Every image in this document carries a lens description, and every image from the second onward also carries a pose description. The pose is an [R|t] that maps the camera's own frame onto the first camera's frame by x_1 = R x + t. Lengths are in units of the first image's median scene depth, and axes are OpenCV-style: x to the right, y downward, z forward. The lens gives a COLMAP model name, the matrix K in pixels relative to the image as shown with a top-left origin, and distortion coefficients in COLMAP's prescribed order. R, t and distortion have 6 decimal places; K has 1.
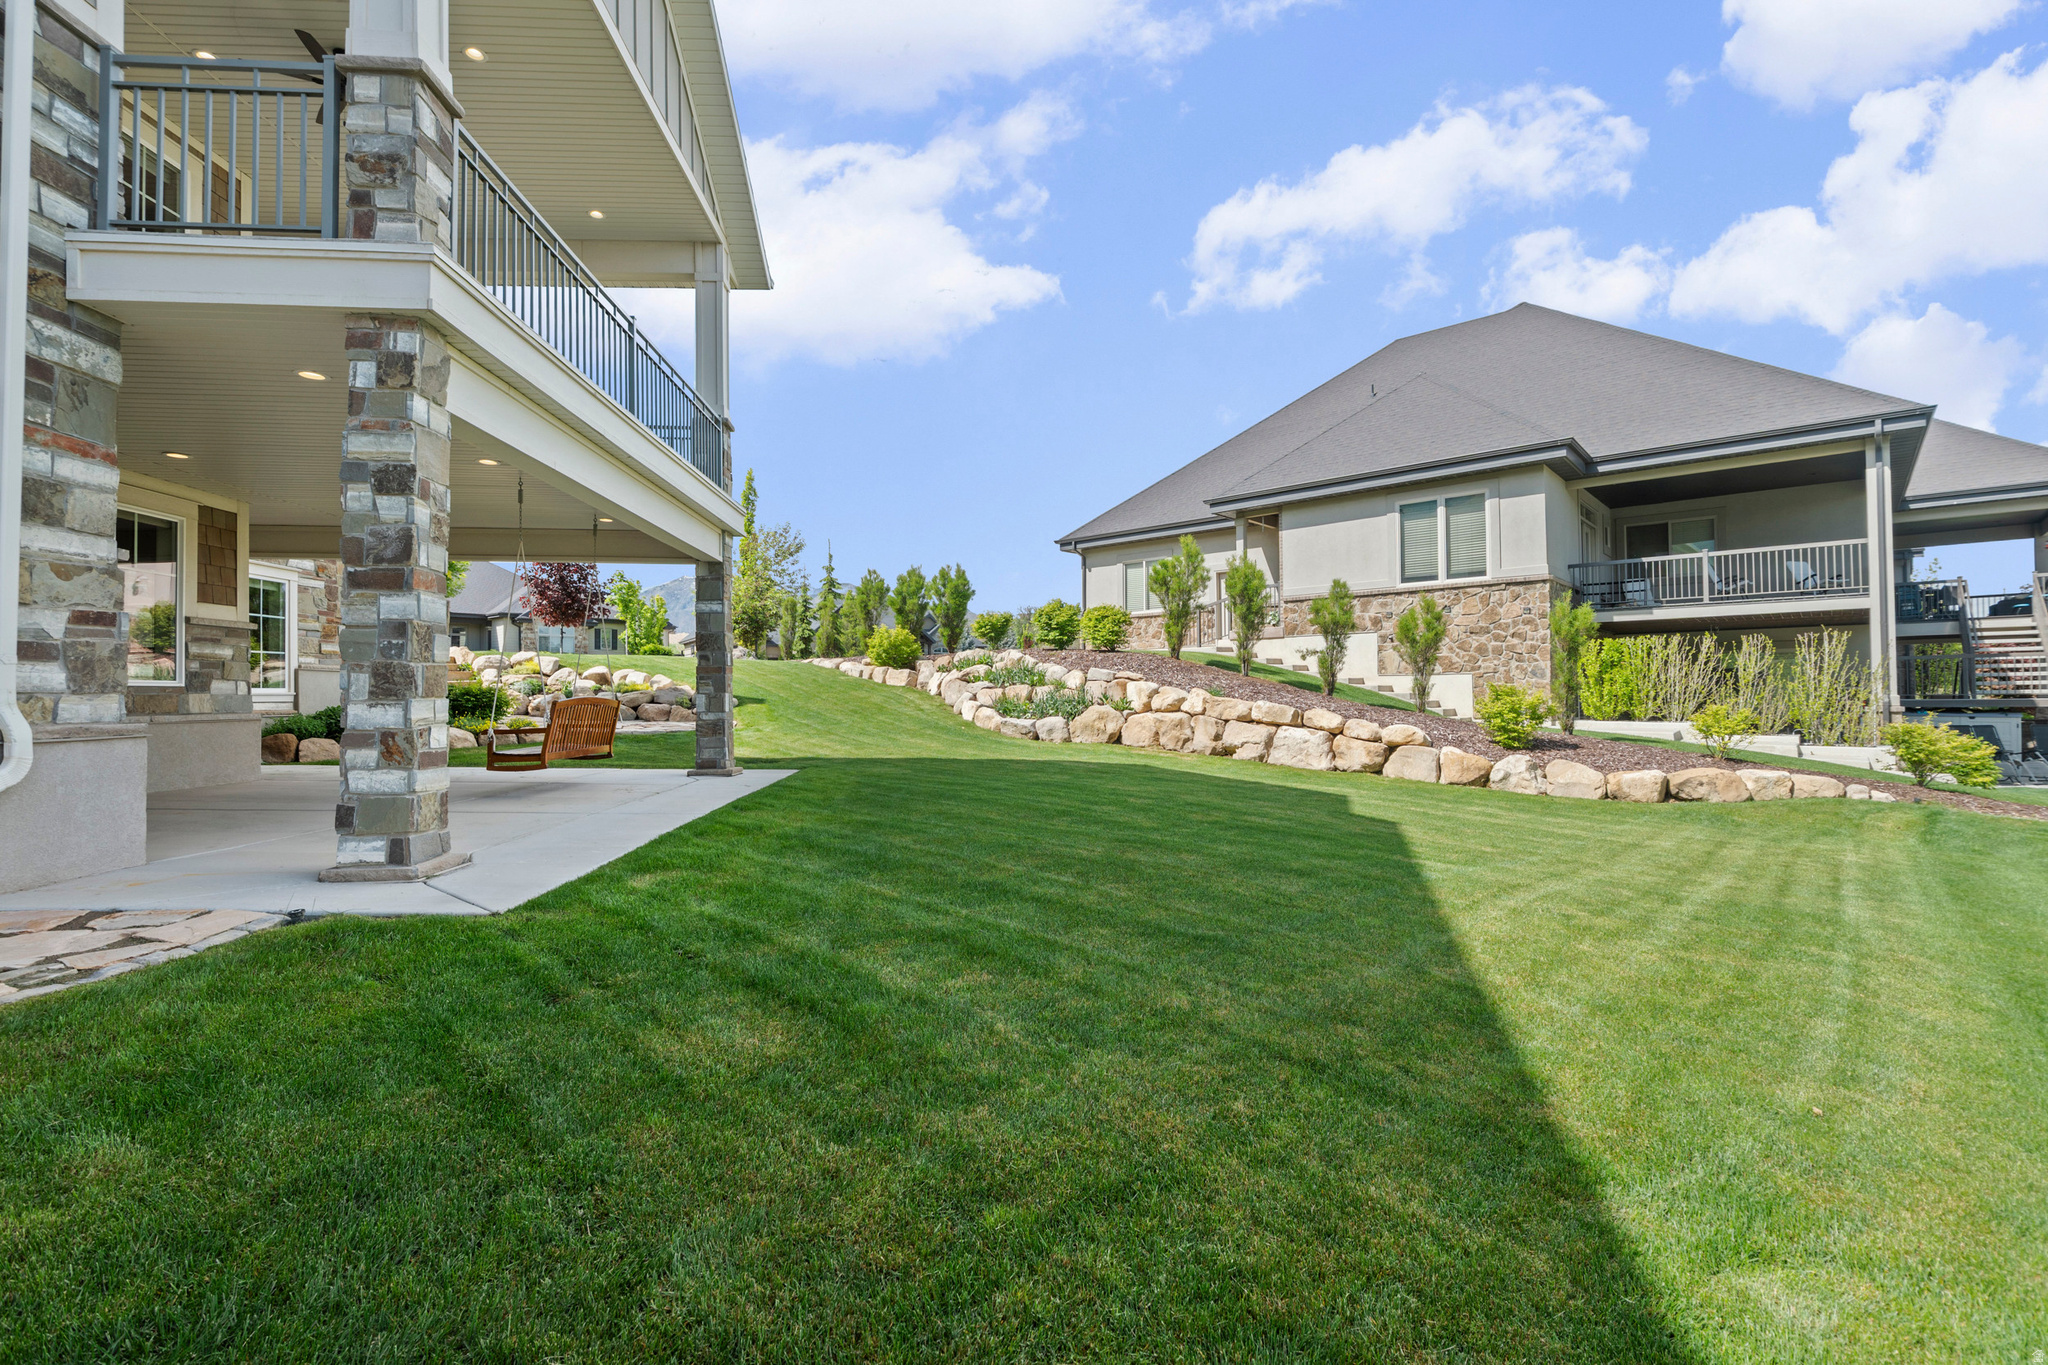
lens RADIAL K [[941.3, 0, 1025.8], [0, 941.3, 677.0], [0, 0, 1]] dist [-0.000095, -0.001033]
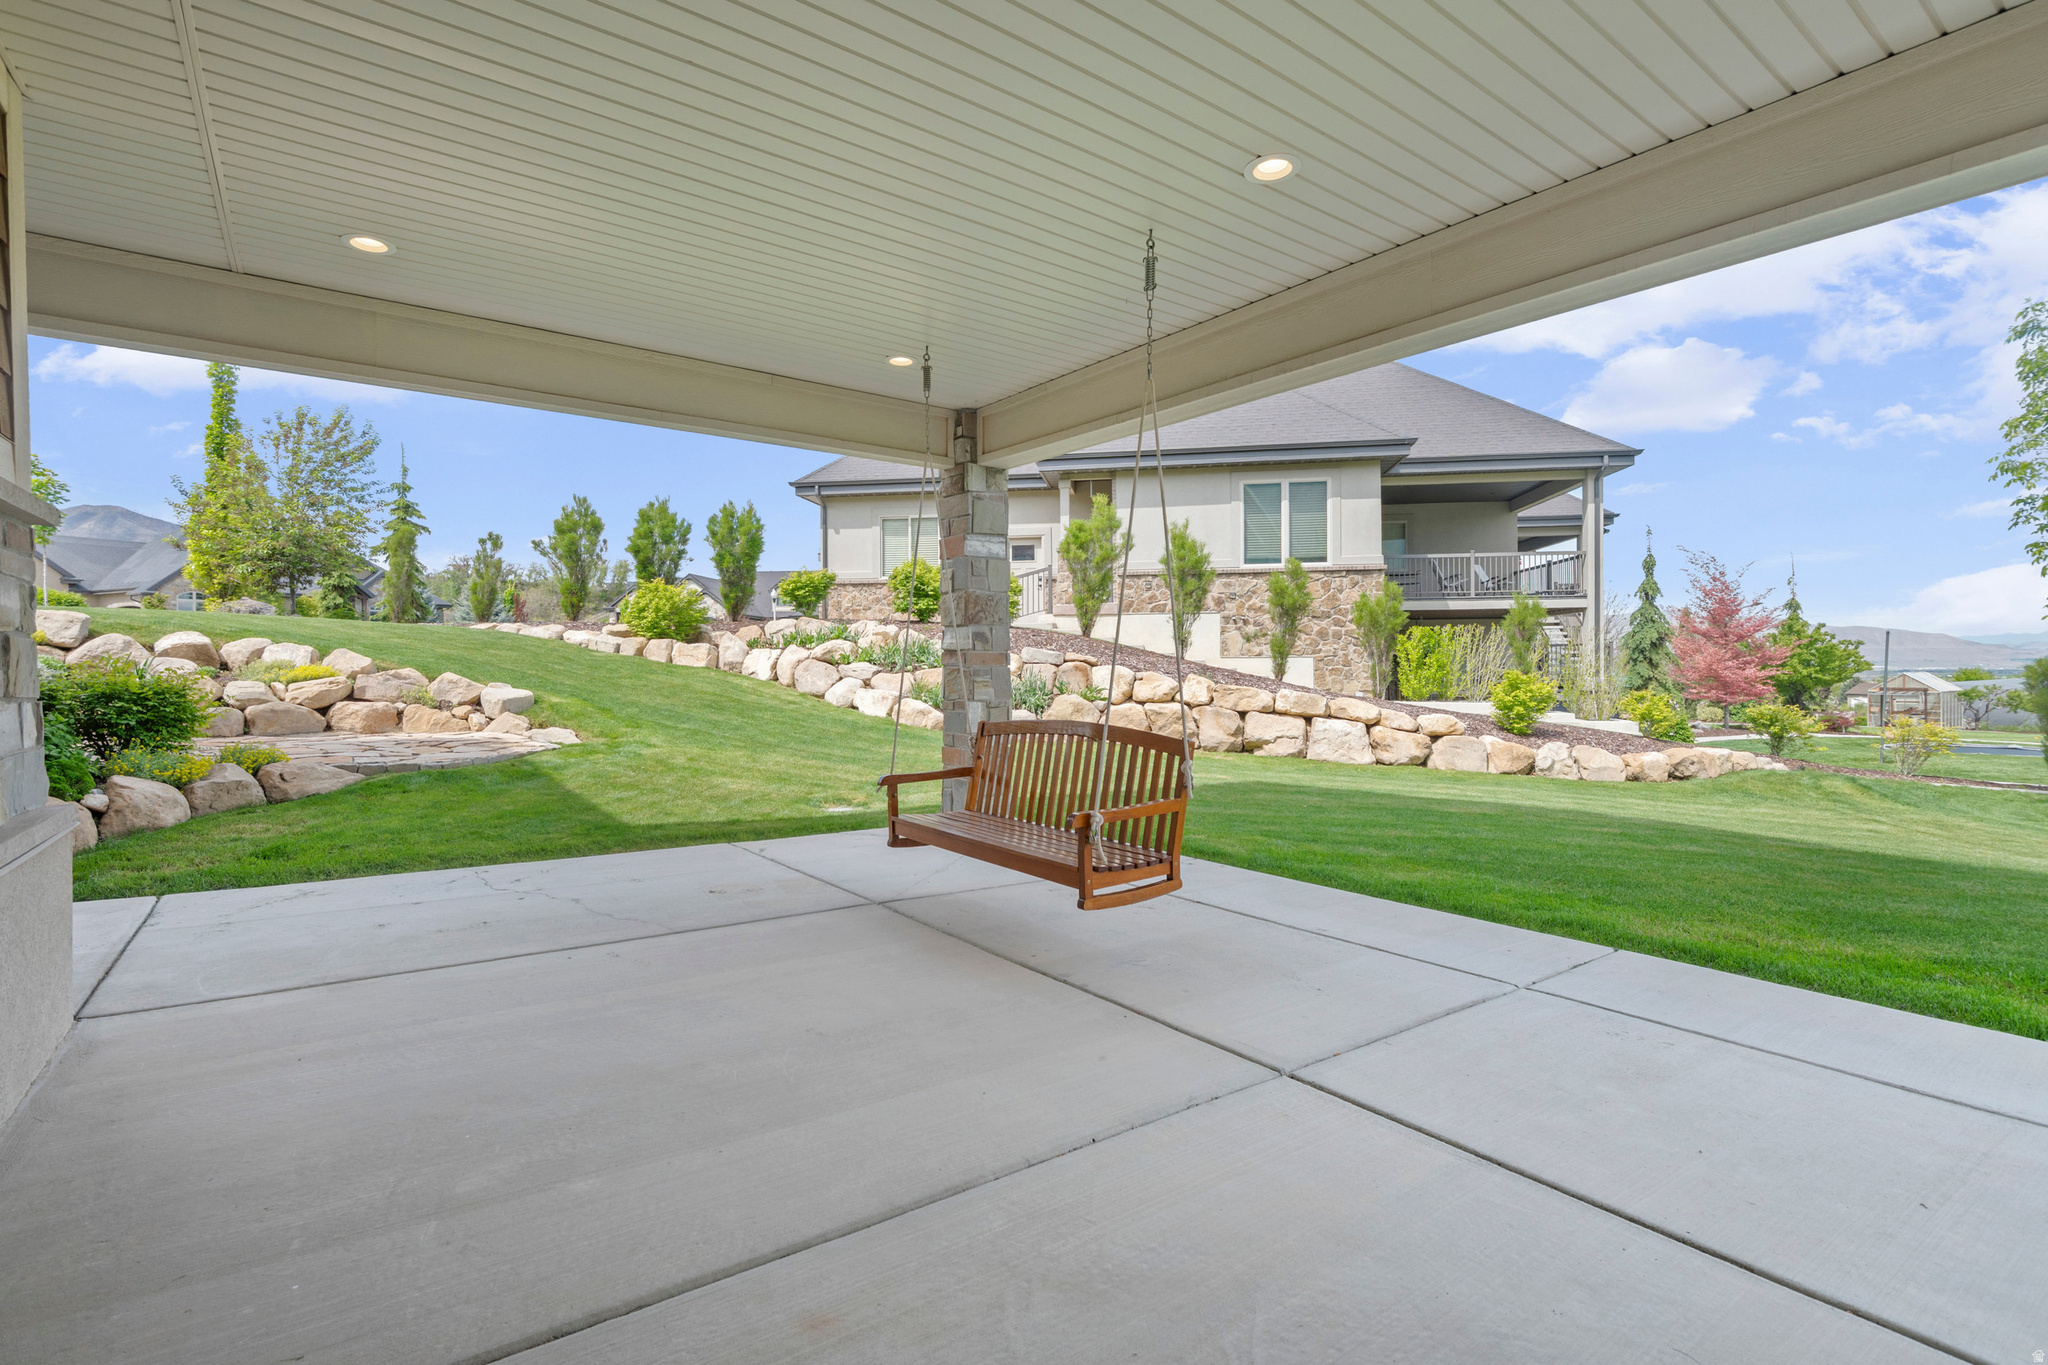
lens RADIAL K [[959.7, 0, 1024.0], [0, 959.7, 682.5], [0, 0, 1]] dist [0.011813, -0.000138]
pose [[0.839480, -0.008099, 0.543331, -0.372079], [-0.012973, 0.999305, 0.034940, -0.008326], [-0.543236, -0.036380, 0.838791, 0.298688]]
